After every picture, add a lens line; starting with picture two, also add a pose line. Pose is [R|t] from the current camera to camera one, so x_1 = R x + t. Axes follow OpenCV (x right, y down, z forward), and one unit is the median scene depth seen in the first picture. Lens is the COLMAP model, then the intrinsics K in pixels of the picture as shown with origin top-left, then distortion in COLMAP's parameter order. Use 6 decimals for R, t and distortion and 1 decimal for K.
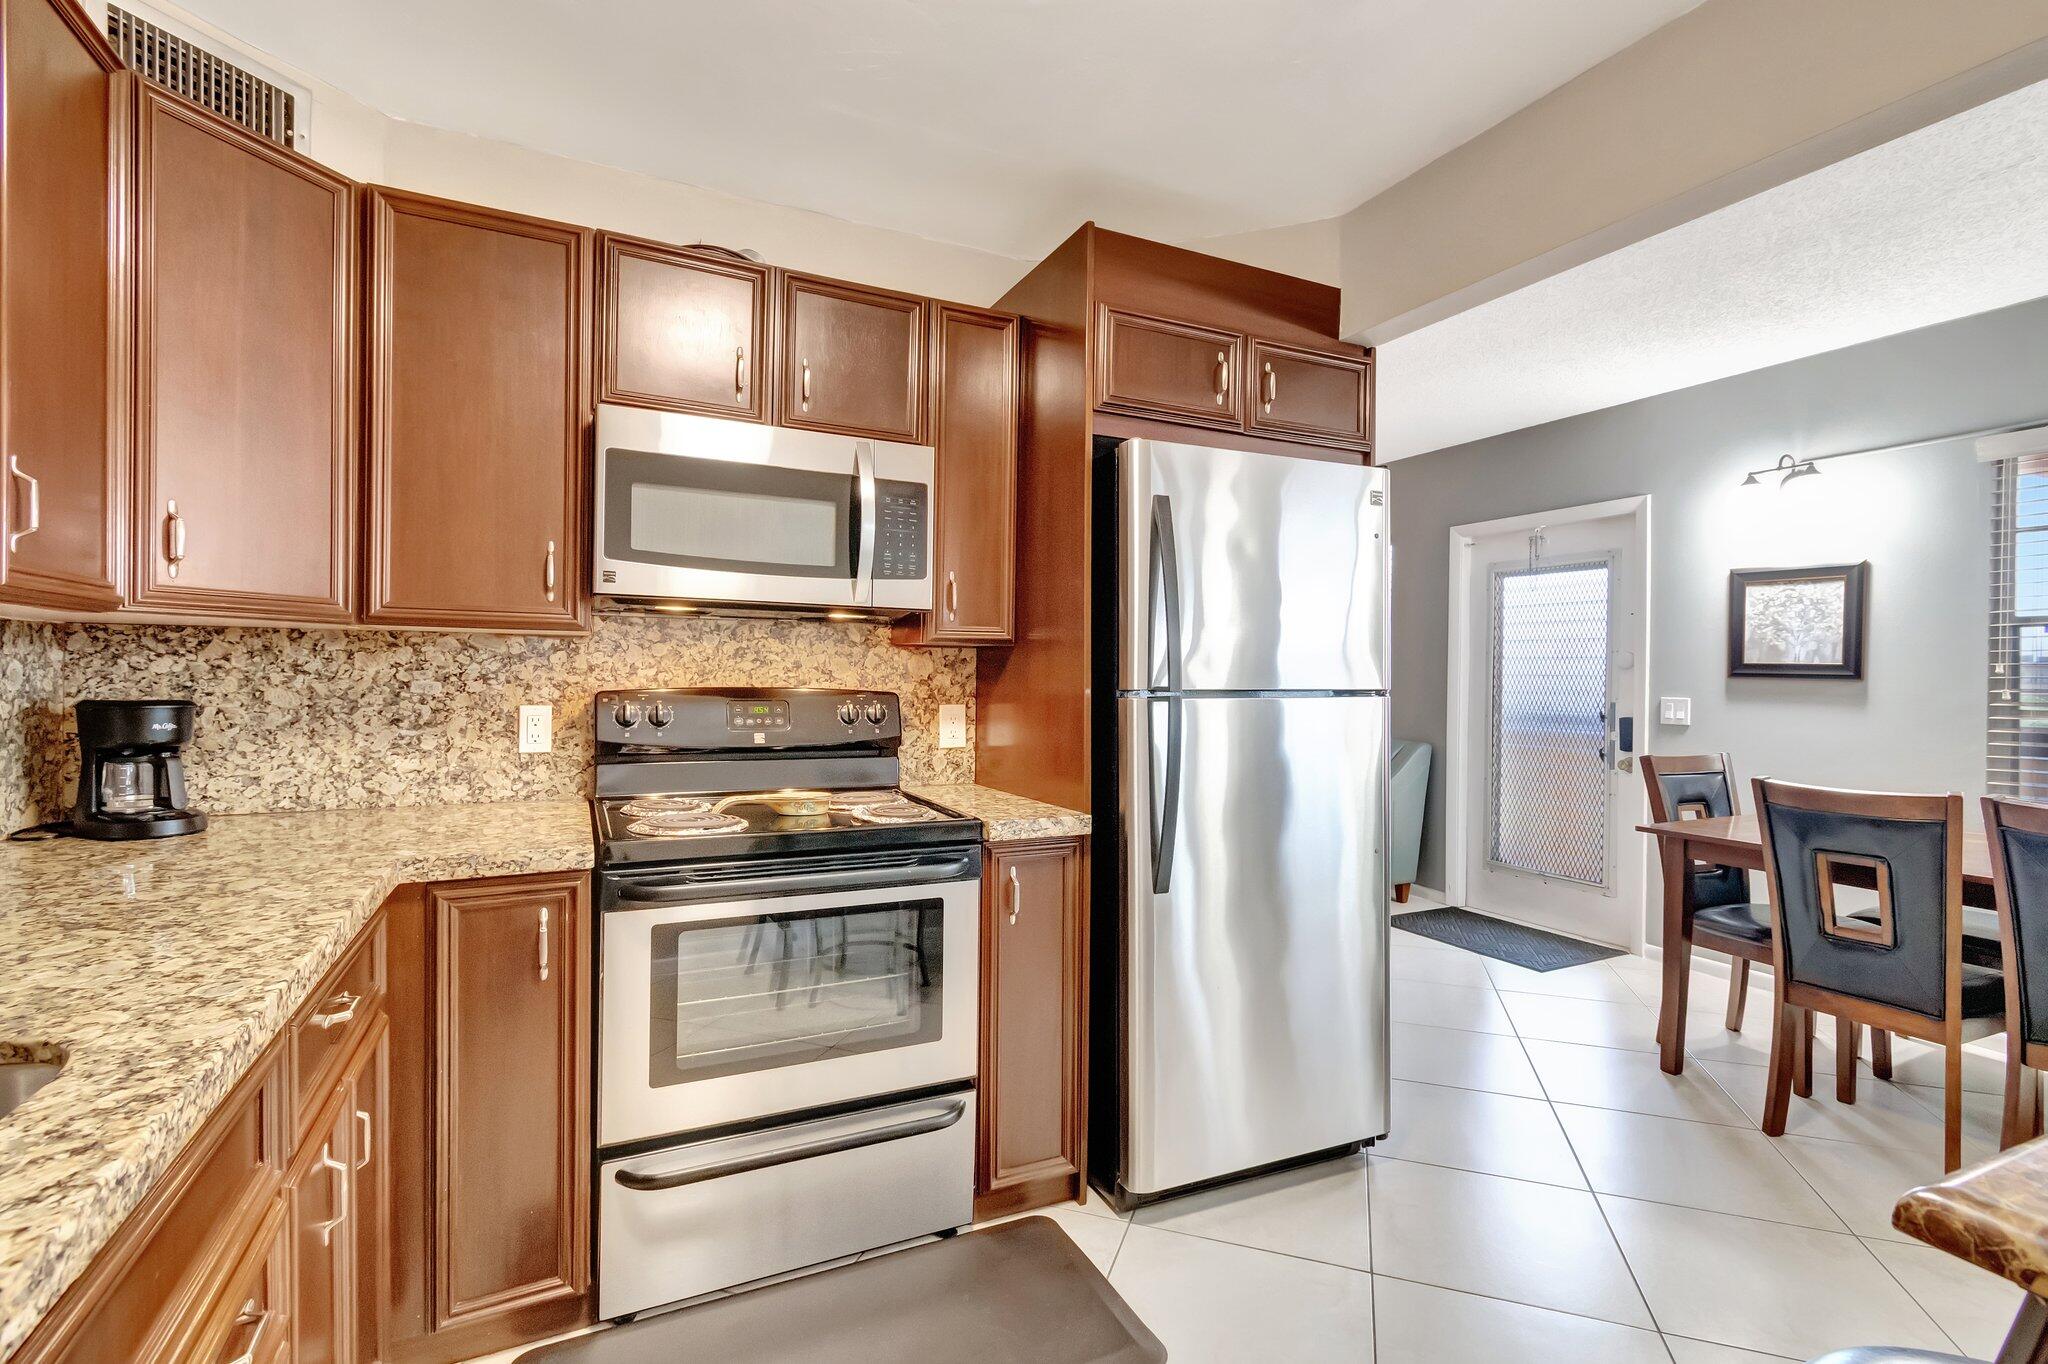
lens RADIAL K [[934.6, 0, 1020.1], [0, 934.6, 681.5], [0, 0, 1]] dist [0.009035, -0.003871]
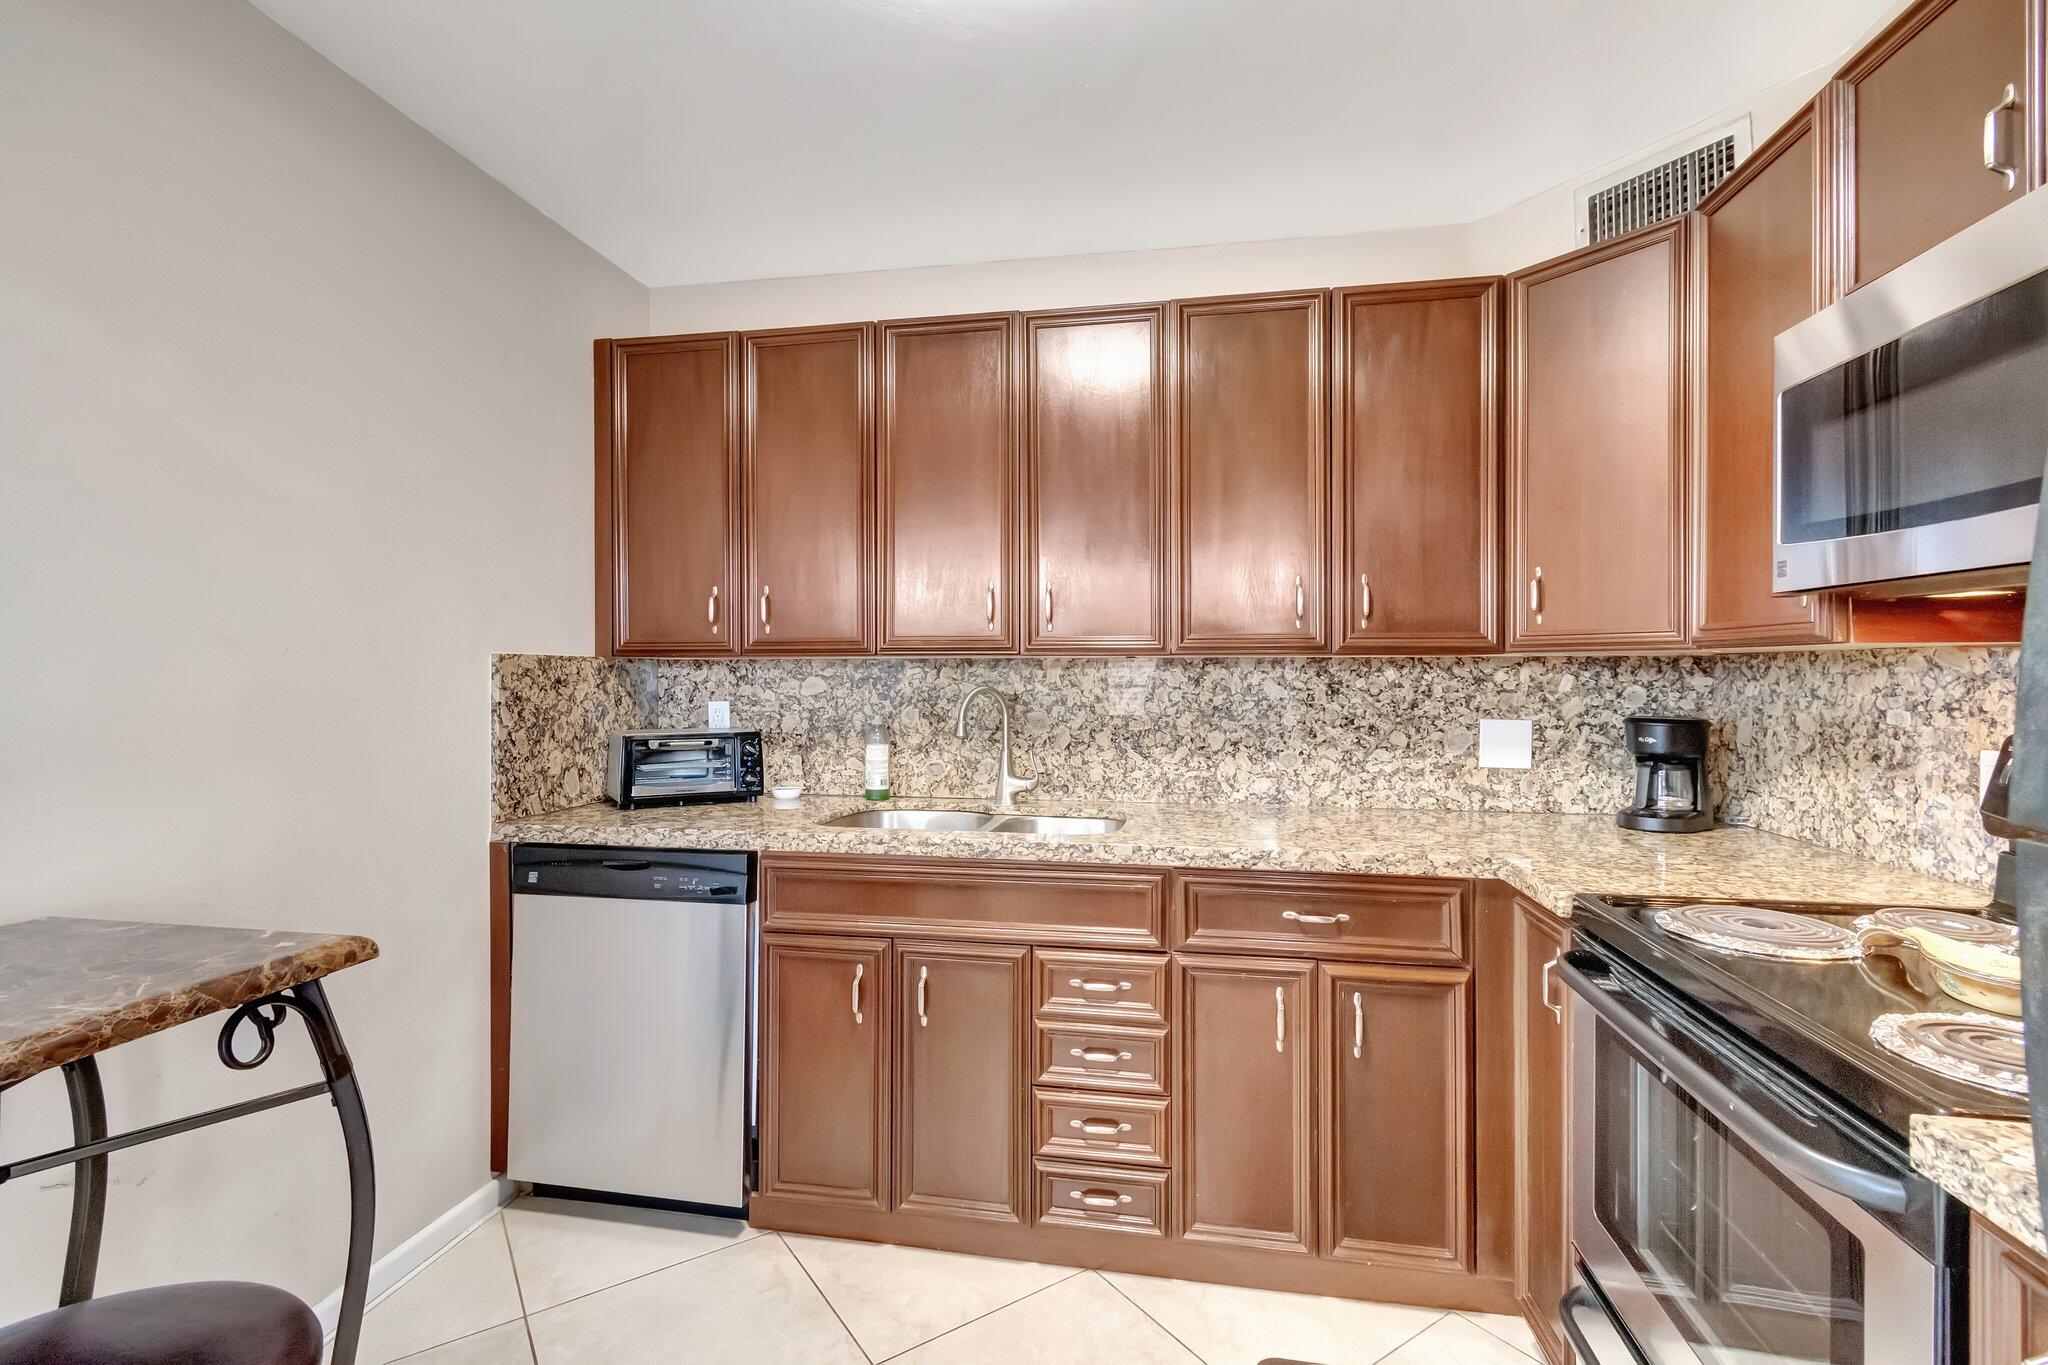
lens RADIAL K [[934.6, 0, 1009.9], [0, 934.6, 672.6], [0, 0, 1]] dist [0.009035, -0.003871]
pose [[-0.592085, -0.012338, -0.805781, 0.462831], [-0.017000, 0.999852, -0.002817, -0.017668], [0.805696, 0.012030, -0.592207, 0.880379]]
